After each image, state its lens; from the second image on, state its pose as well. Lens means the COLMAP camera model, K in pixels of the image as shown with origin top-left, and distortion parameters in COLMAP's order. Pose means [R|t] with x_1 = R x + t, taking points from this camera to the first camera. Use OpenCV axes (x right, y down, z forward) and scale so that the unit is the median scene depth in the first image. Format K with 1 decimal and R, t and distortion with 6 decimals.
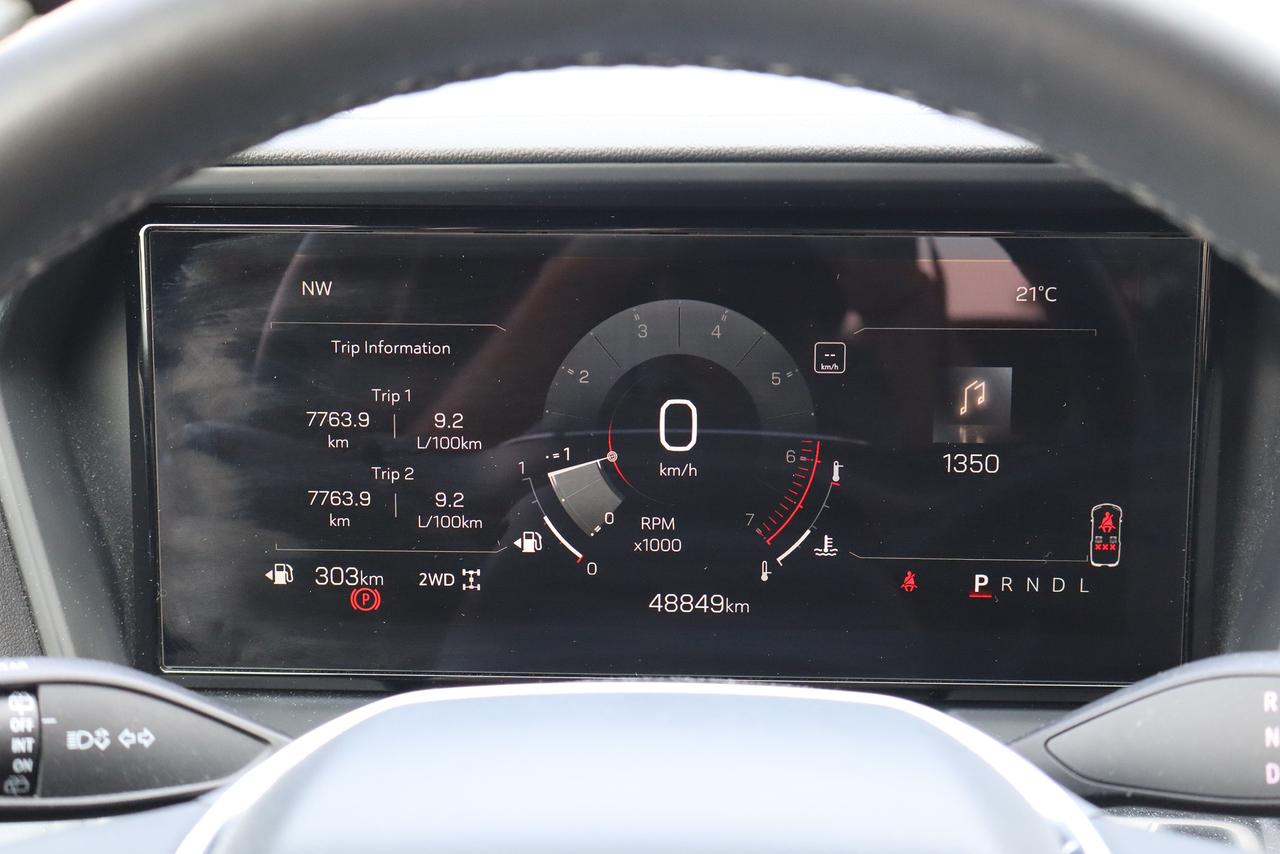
lens RADIAL K [[1972.0, 0, 635.1], [0, 1972.0, 441.0], [0, 0, 1]] dist [0.003702, 0.000000]
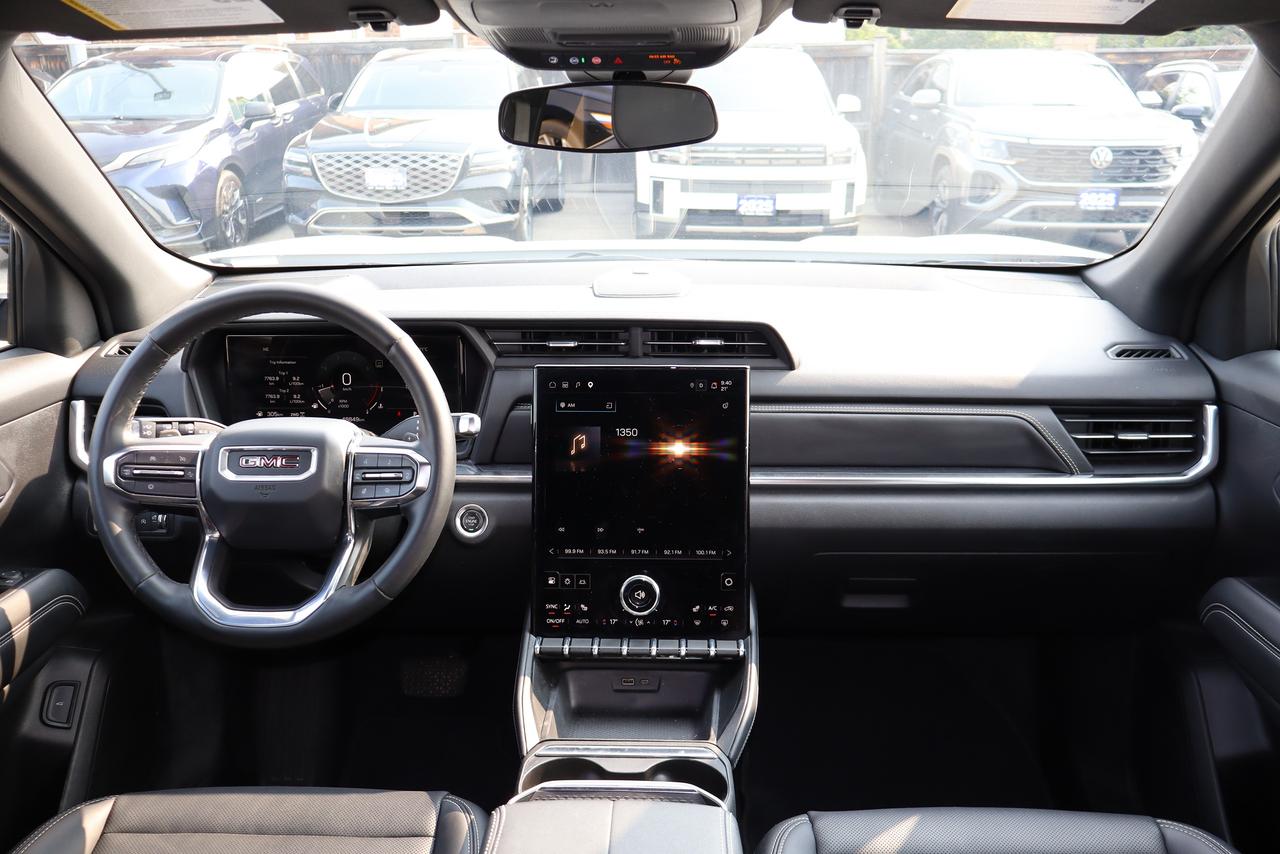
lens RADIAL K [[1069.4, 0, 632.7], [0, 1069.4, 414.5], [0, 0, 1]] dist [-0.027175, 0.015035]
pose [[0.999796, -0.007231, 0.018869, 0.623123], [0.007612, 0.999767, -0.020210, 0.126180], [-0.018719, 0.020350, 0.999618, -1.431044]]
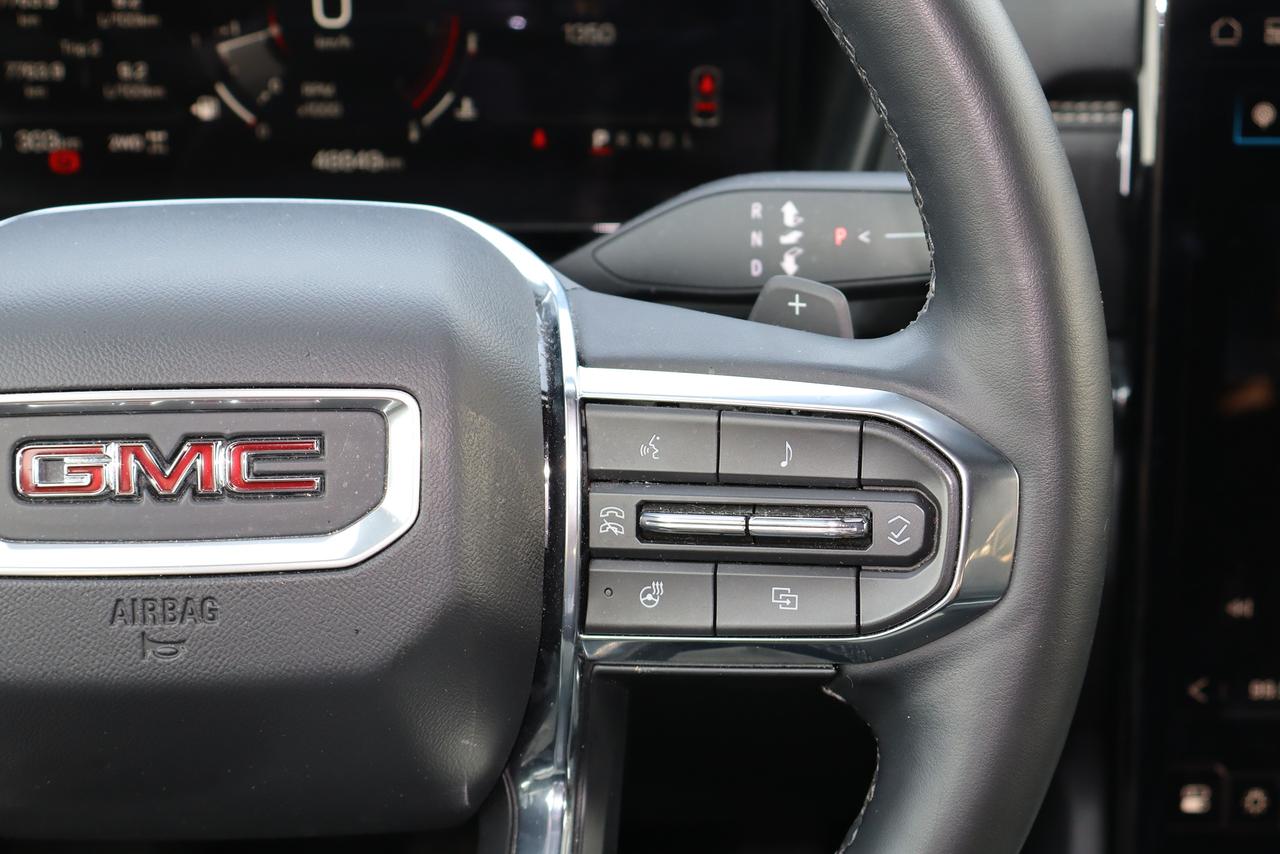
lens RADIAL K [[1972.0, 0, 635.9], [0, 1972.0, 436.1], [0, 0, 1]] dist [0.003702, 0.000000]
pose [[0.997654, -0.021844, 0.064879, 0.117058], [0.009587, 0.982967, 0.183531, 0.030908], [-0.067783, -0.182478, 0.980871, -0.170668]]
